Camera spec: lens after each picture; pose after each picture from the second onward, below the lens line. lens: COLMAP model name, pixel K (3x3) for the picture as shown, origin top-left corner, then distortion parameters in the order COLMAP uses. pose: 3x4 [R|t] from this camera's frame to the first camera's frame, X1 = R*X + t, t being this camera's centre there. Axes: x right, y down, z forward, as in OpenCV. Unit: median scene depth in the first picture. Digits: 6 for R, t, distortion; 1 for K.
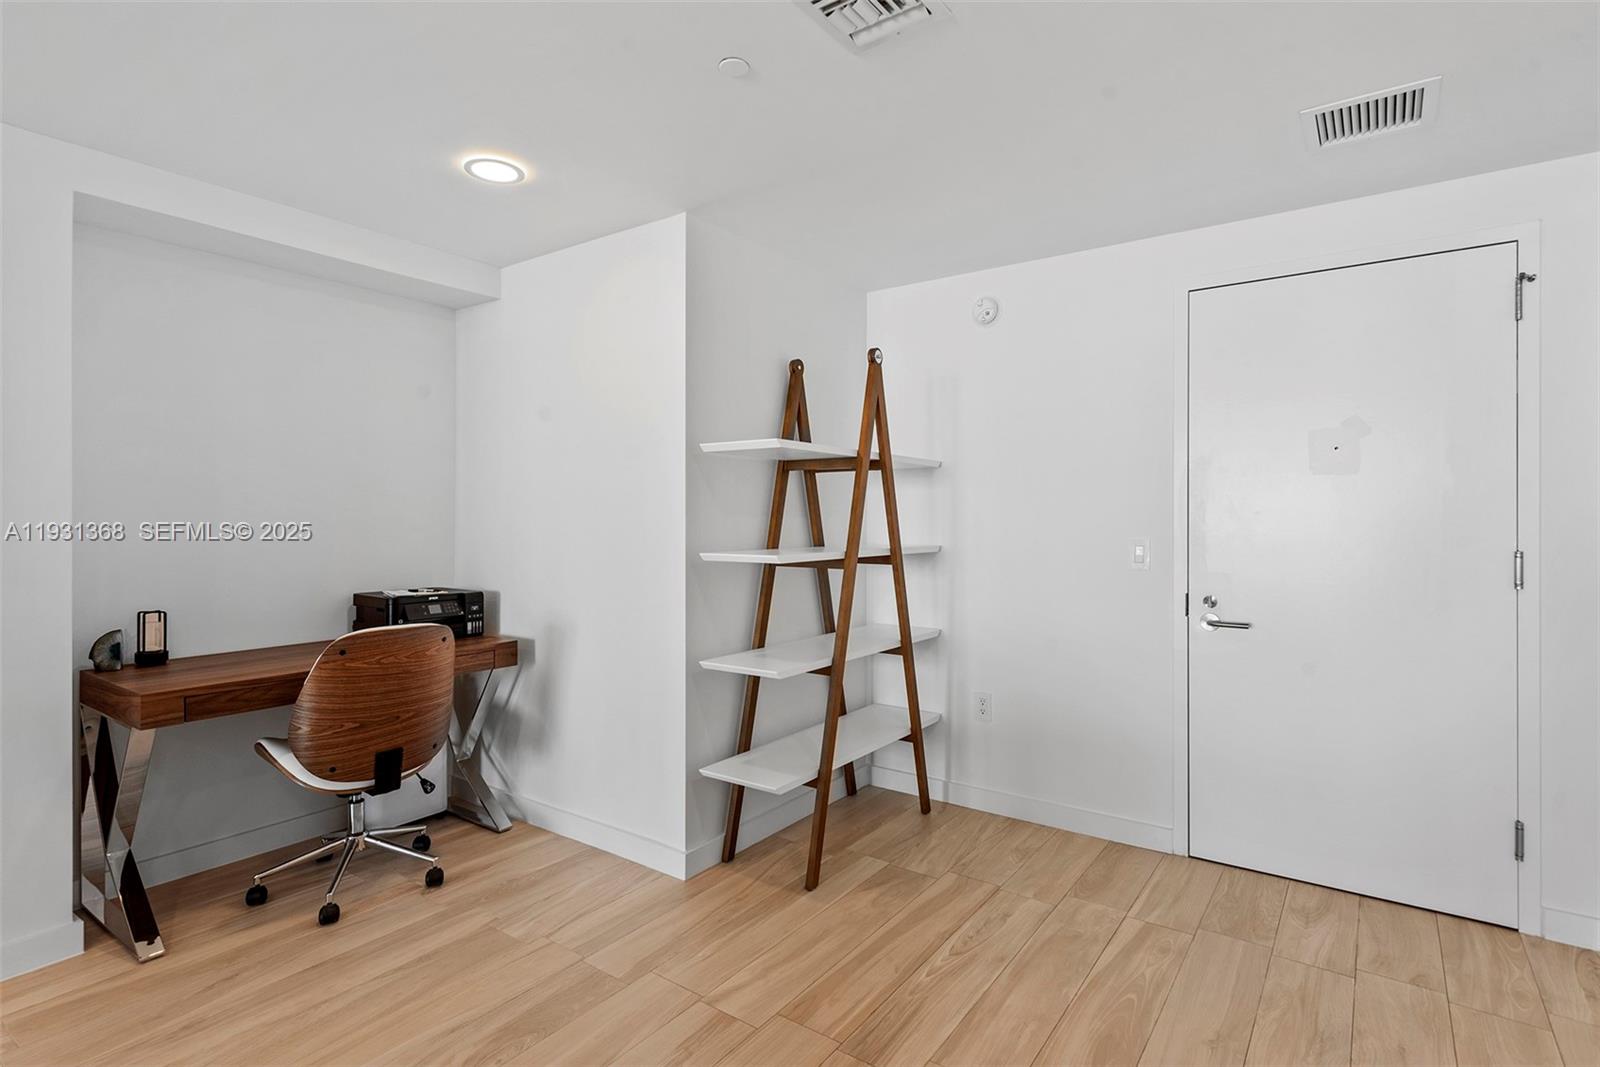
lens RADIAL K [[819.0, 0, 791.1], [0, 819.0, 525.8], [0, 0, 1]] dist [0.017061, -0.004066]
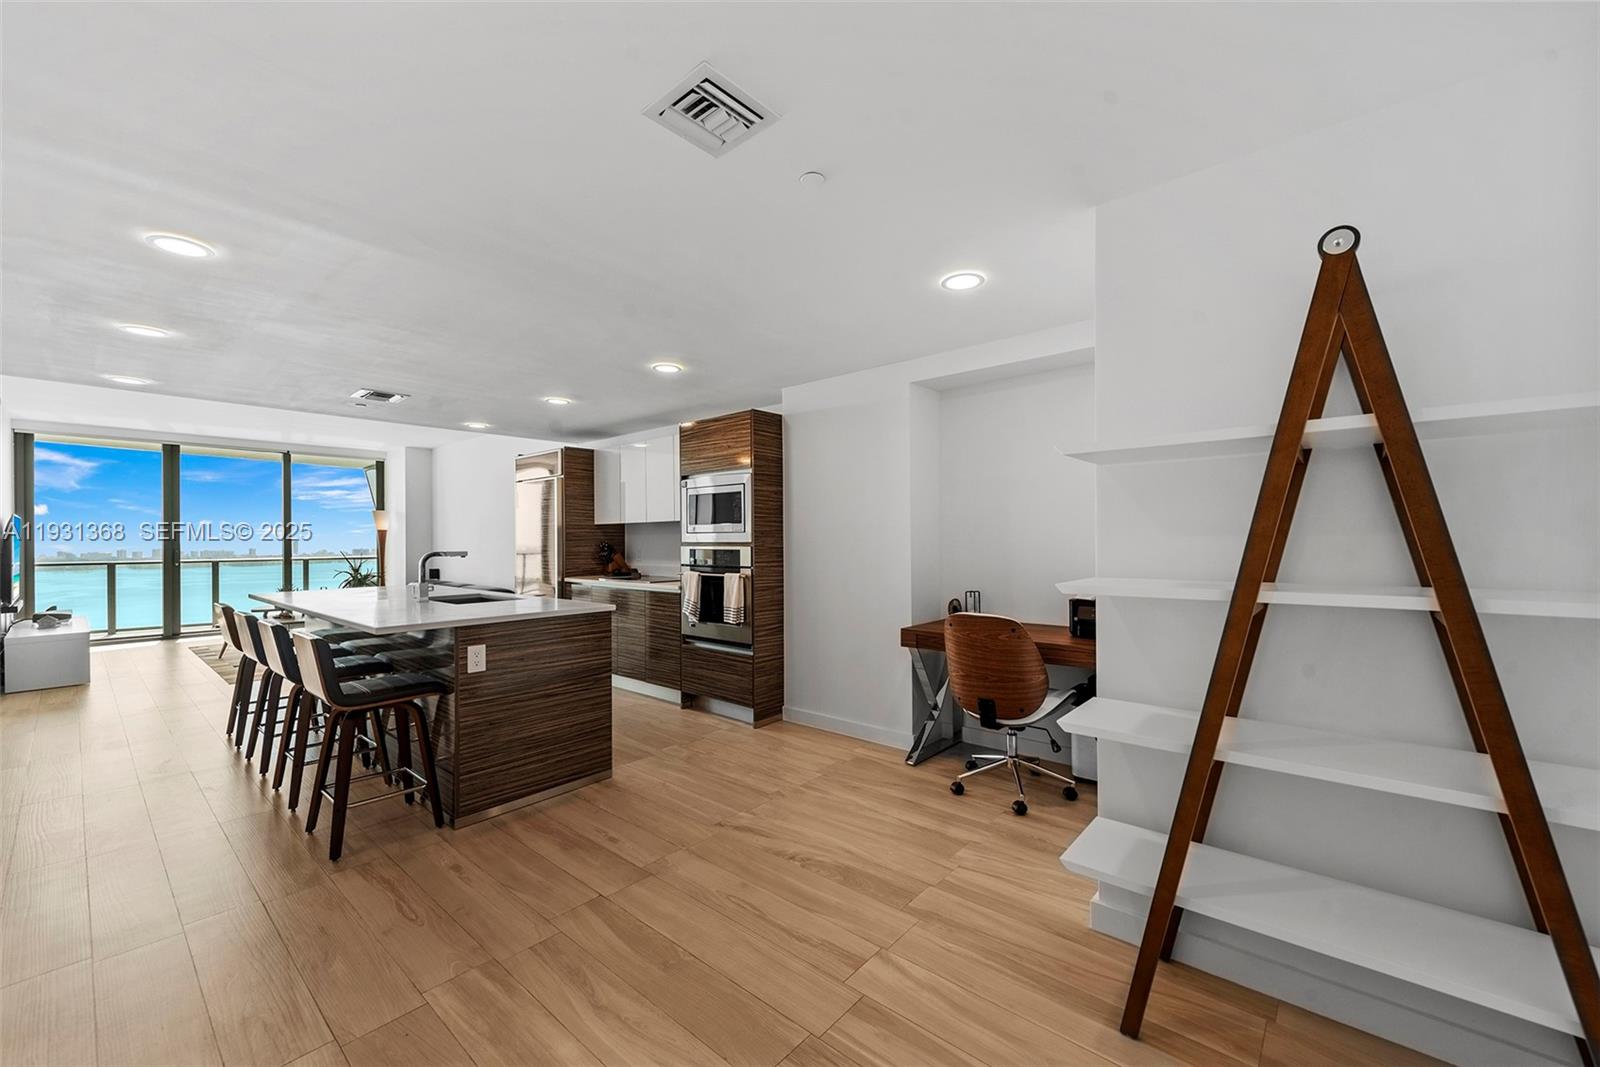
lens RADIAL K [[636.2, 0, 822.9], [0, 636.2, 541.7], [0, 0, 1]] dist [0.009121, -0.002901]
pose [[-0.076876, 0.009456, -0.996996, 0.706359], [-0.001856, 0.999952, 0.009627, -0.019388], [0.997039, 0.002590, -0.076854, 0.854883]]
